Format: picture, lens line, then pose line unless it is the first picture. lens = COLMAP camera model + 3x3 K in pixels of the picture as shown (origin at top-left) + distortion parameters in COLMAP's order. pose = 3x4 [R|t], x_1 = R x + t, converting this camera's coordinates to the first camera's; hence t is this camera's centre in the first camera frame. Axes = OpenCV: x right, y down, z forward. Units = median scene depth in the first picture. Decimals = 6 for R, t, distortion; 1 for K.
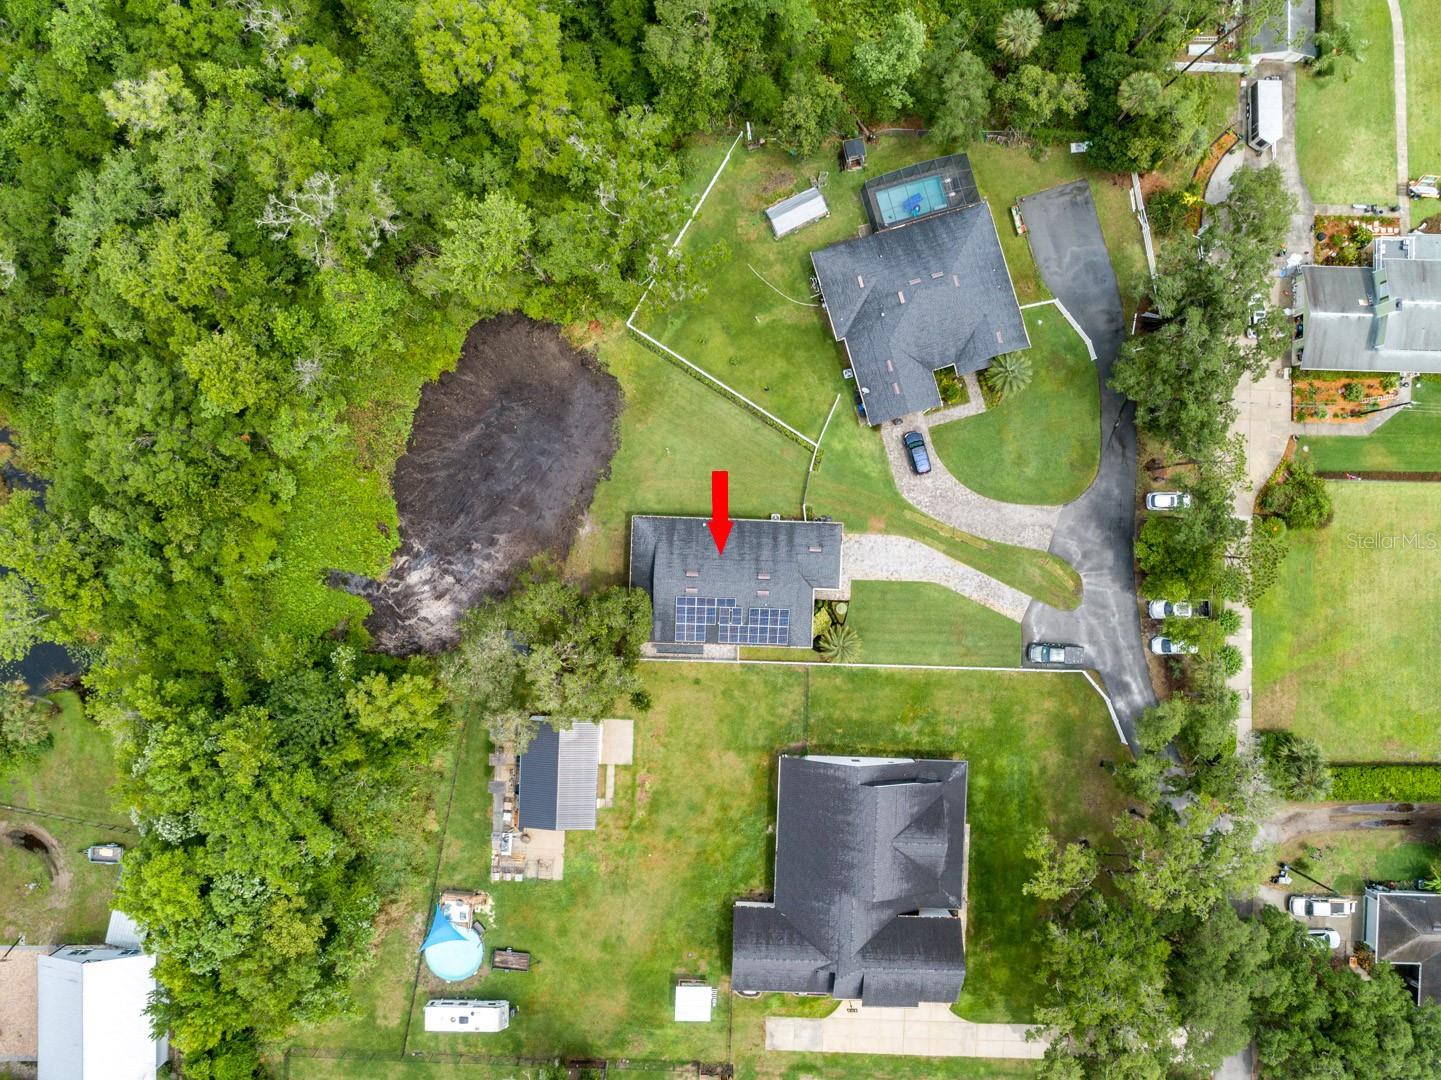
lens RADIAL K [[1084.2, 0, 716.5], [0, 1084.2, 543.5], [0, 0, 1]] dist [-0.023637, 0.008371]
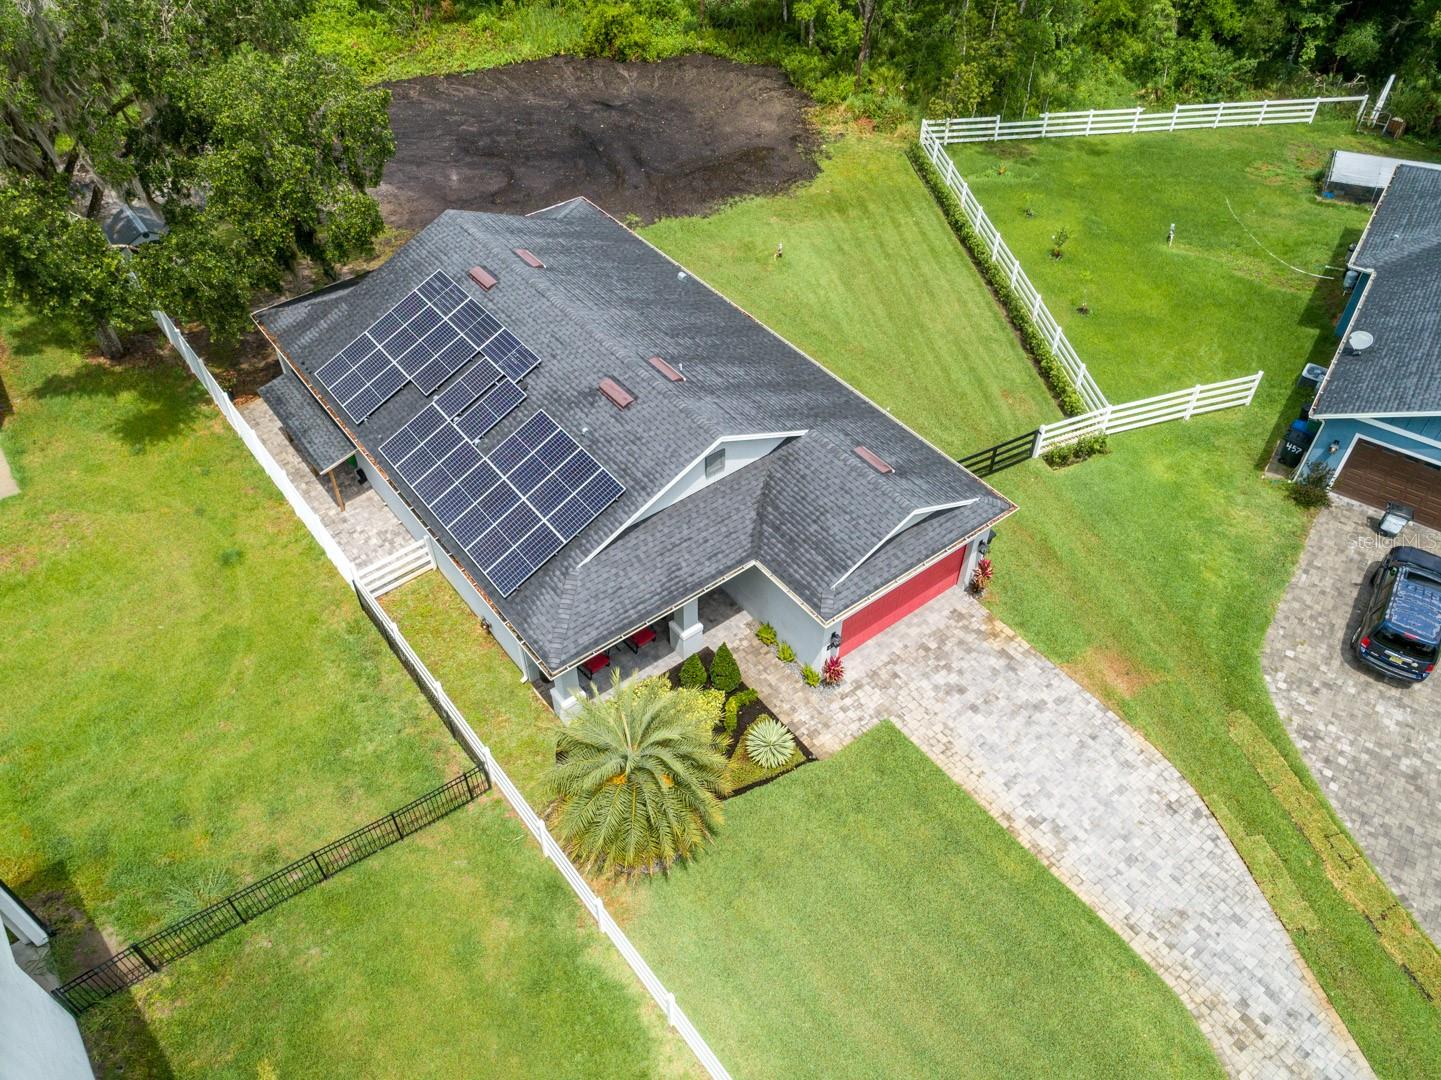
lens RADIAL K [[1084.2, 0, 716.5], [0, 1084.2, 543.5], [0, 0, 1]] dist [-0.023637, 0.008371]
pose [[0.637631, 0.542133, -0.547283, 0.214428], [-0.770288, 0.457080, -0.444672, 0.154781], [0.009081, 0.705102, 0.709048, 0.810878]]
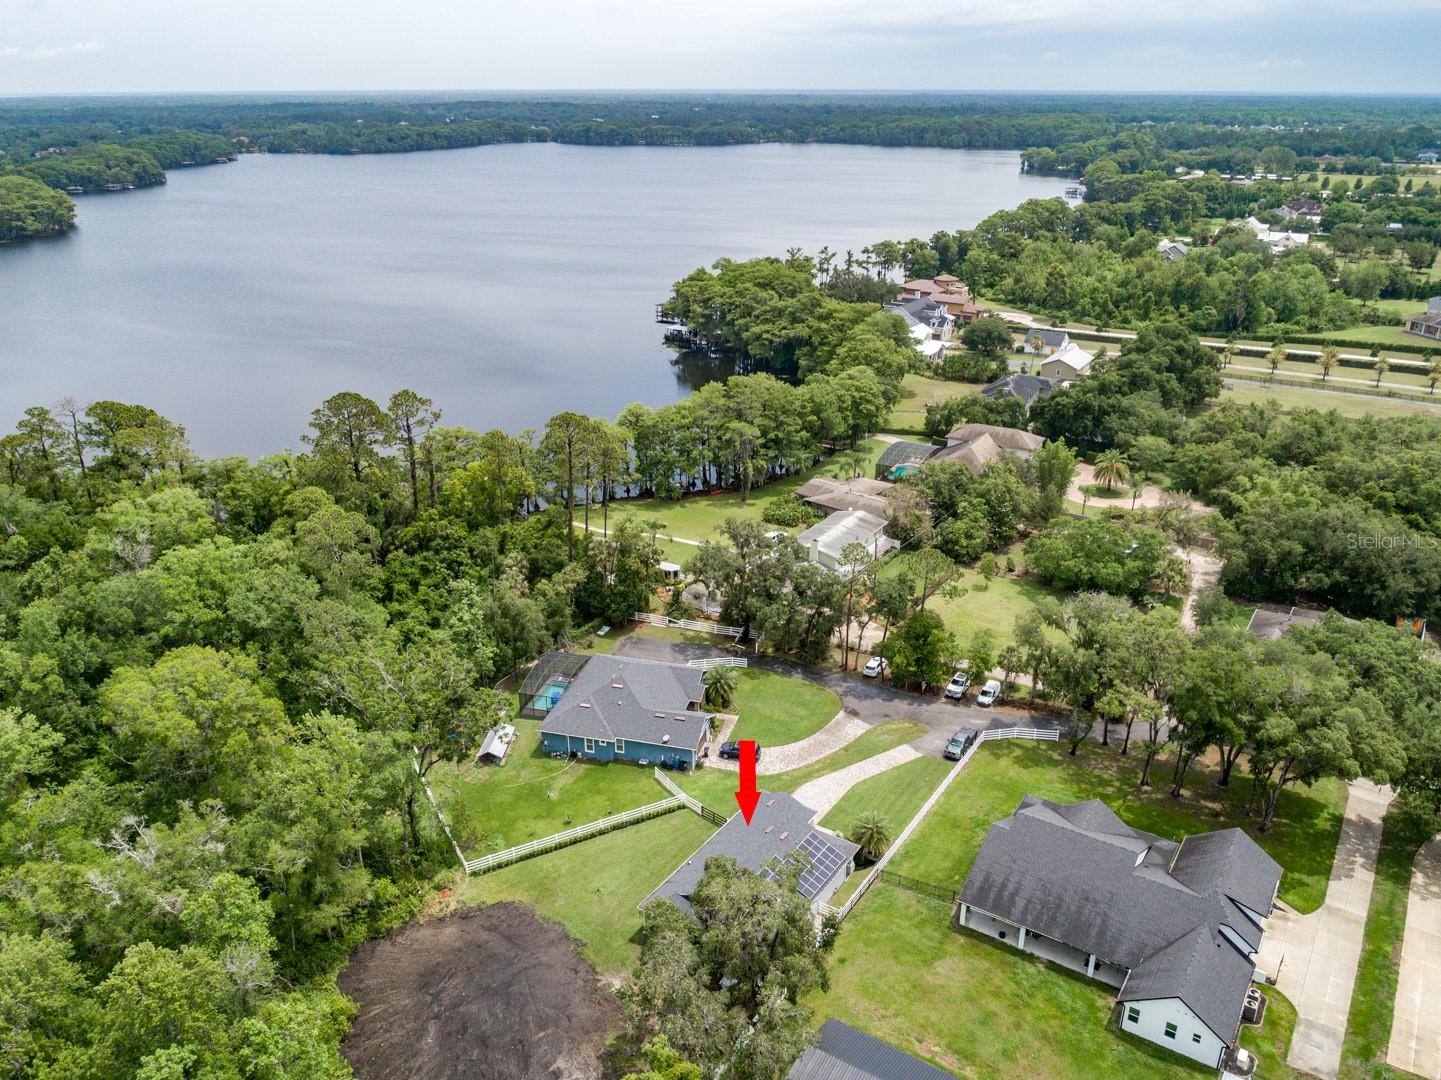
lens RADIAL K [[1120.7, 0, 720.5], [0, 1120.7, 540.0], [0, 0, 1]] dist [-0.008407, 0.000150]
pose [[0.519894, -0.336664, 0.785091, -0.647278], [0.854231, 0.205111, -0.477723, 0.400215], [-0.000199, 0.919014, 0.394225, 0.361435]]
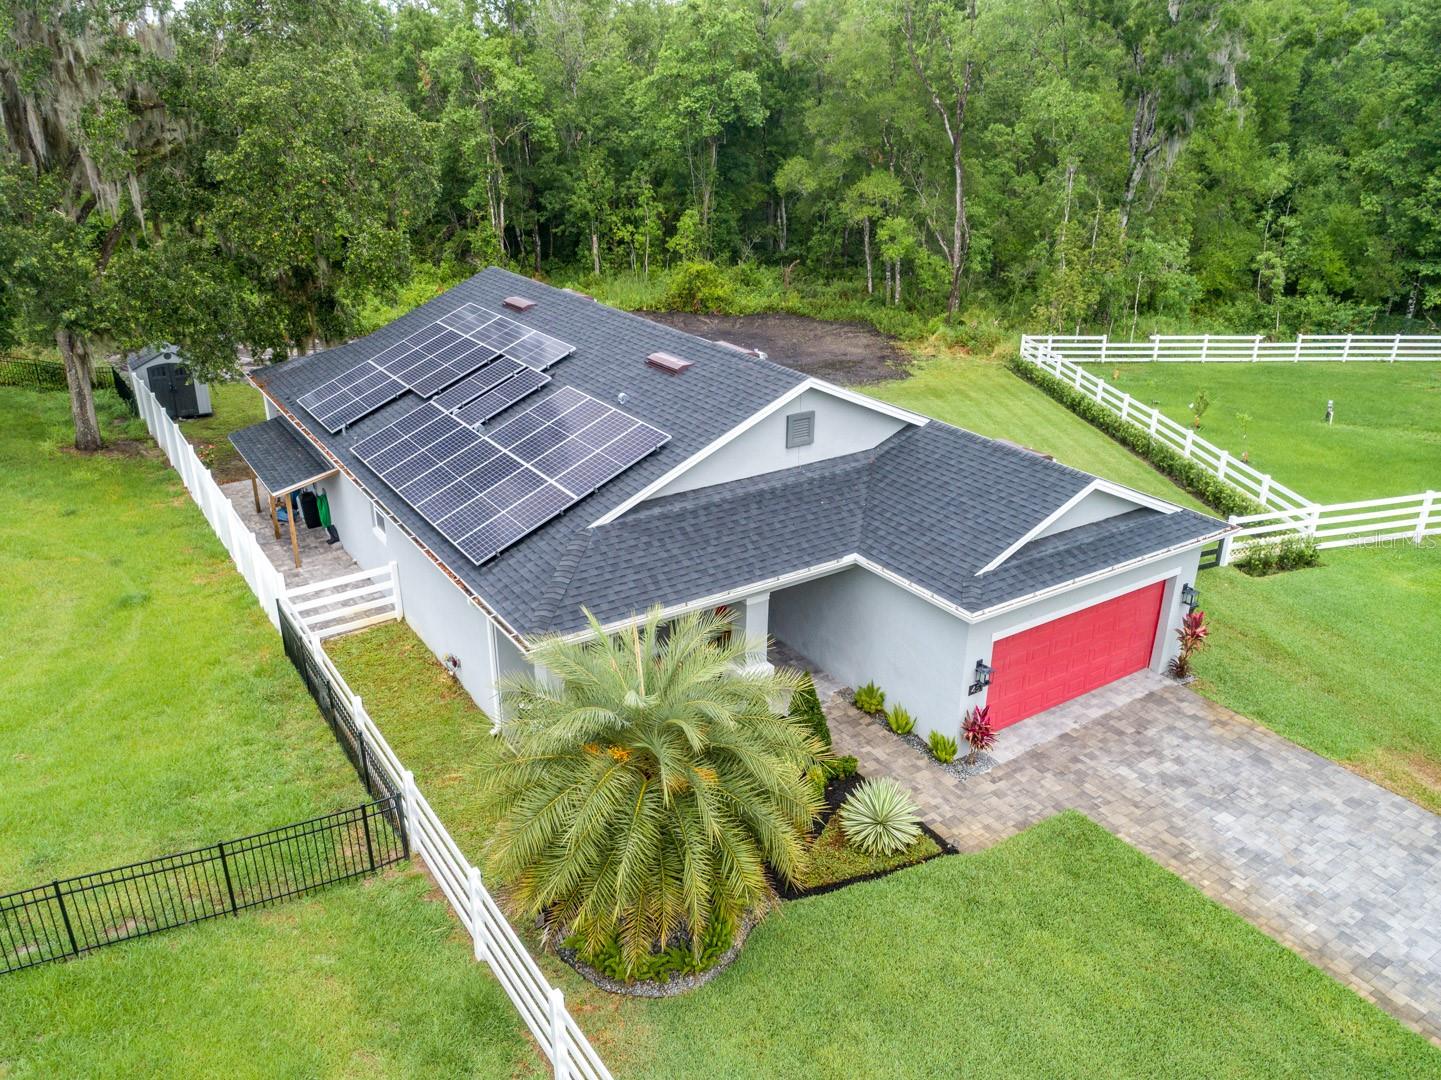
lens RADIAL K [[1084.2, 0, 716.5], [0, 1084.2, 543.5], [0, 0, 1]] dist [-0.023637, 0.008371]
pose [[0.578069, 0.316287, -0.752196, 0.198519], [-0.815982, 0.227540, -0.531412, 0.144851], [0.003076, 0.920971, 0.389619, 0.921446]]
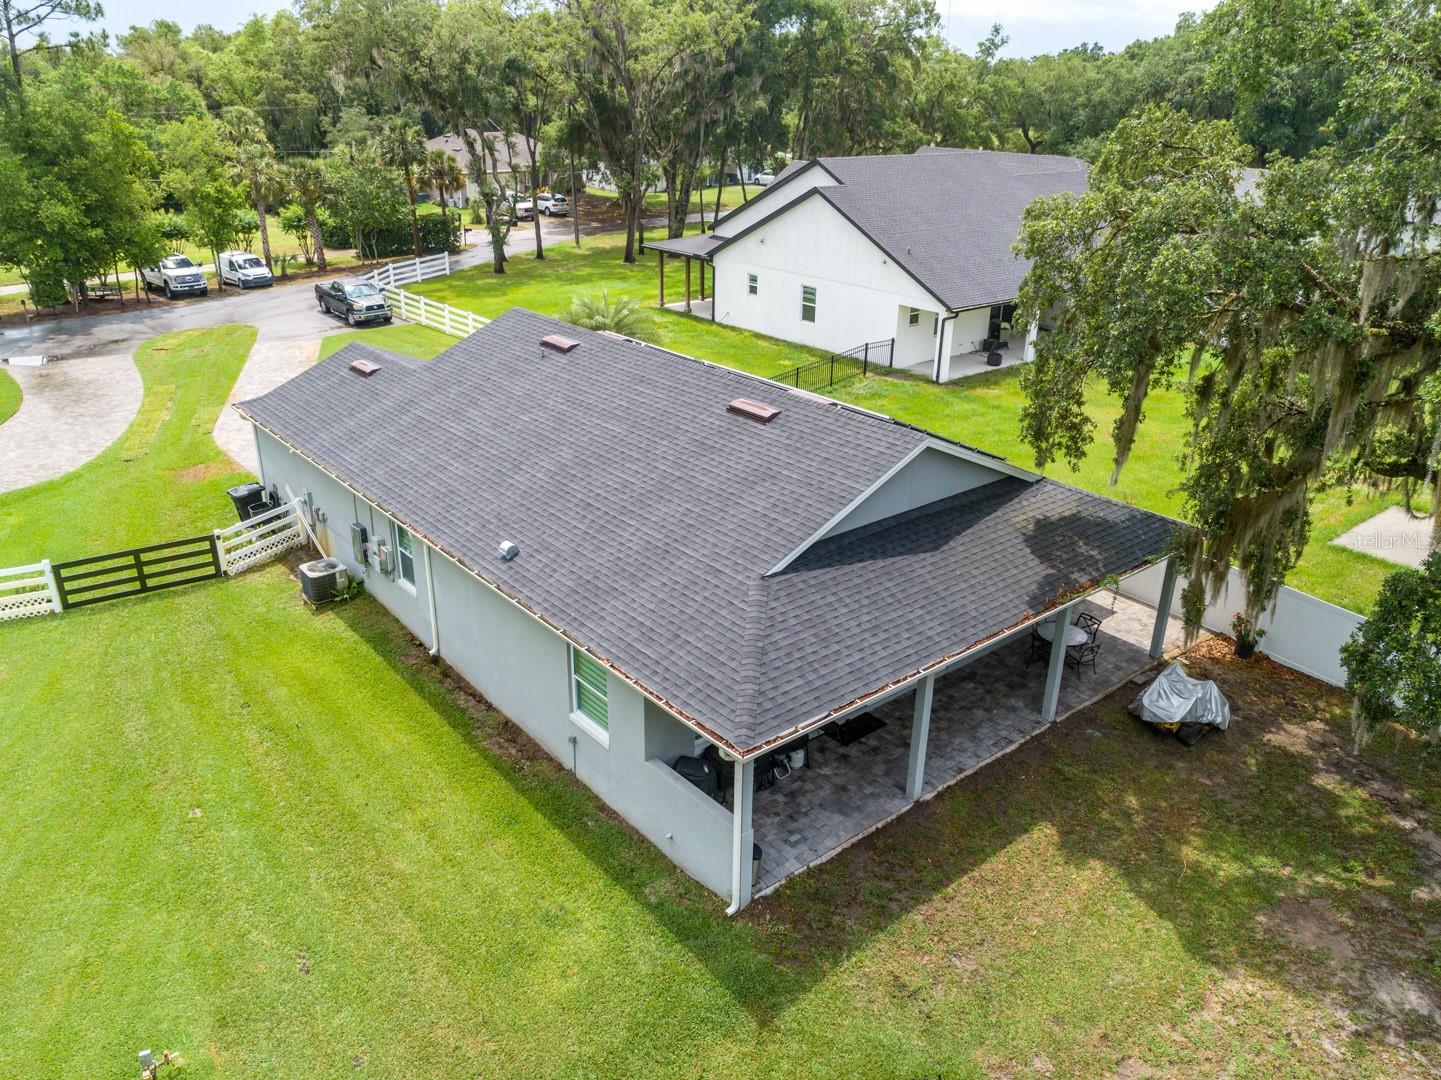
lens RADIAL K [[1084.2, 0, 716.5], [0, 1084.2, 543.5], [0, 0, 1]] dist [-0.023637, 0.008371]
pose [[-0.664147, -0.314475, 0.678243, -0.154181], [0.747176, -0.248601, 0.616381, -0.100976], [-0.025225, 0.916135, 0.400076, 0.910270]]
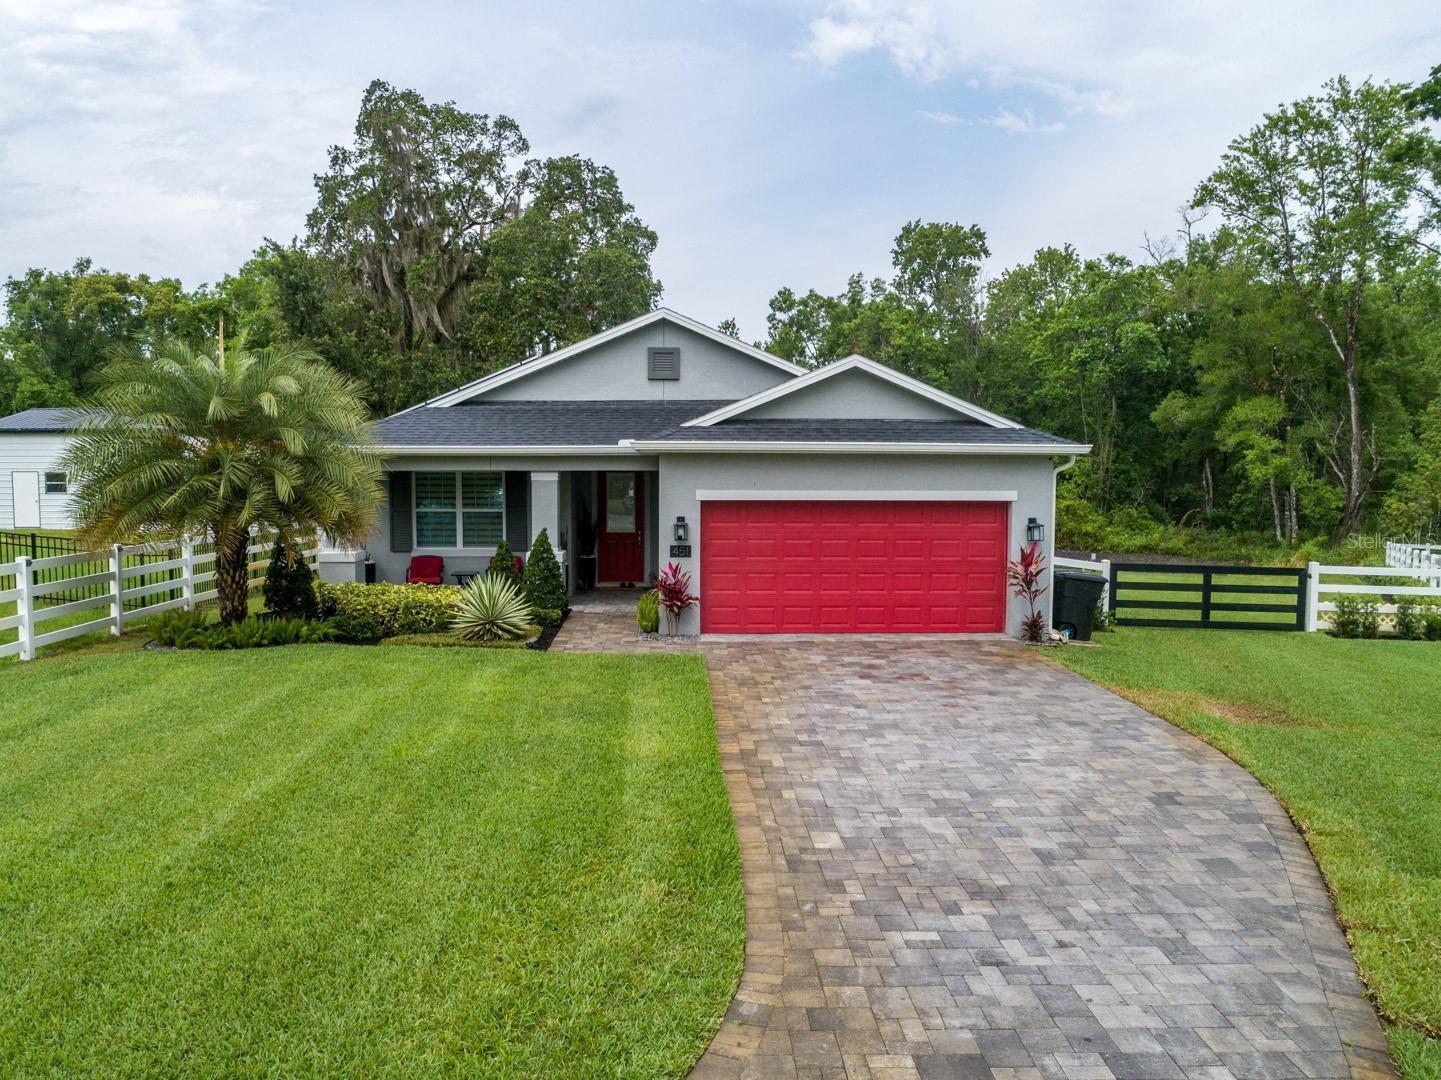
lens RADIAL K [[1084.2, 0, 716.5], [0, 1084.2, 543.5], [0, 0, 1]] dist [-0.023637, 0.008371]
pose [[0.071281, 0.061110, -0.995583, 0.255553], [-0.997451, 0.007749, -0.070939, 0.041465], [0.003380, 0.998101, 0.061506, 0.991777]]
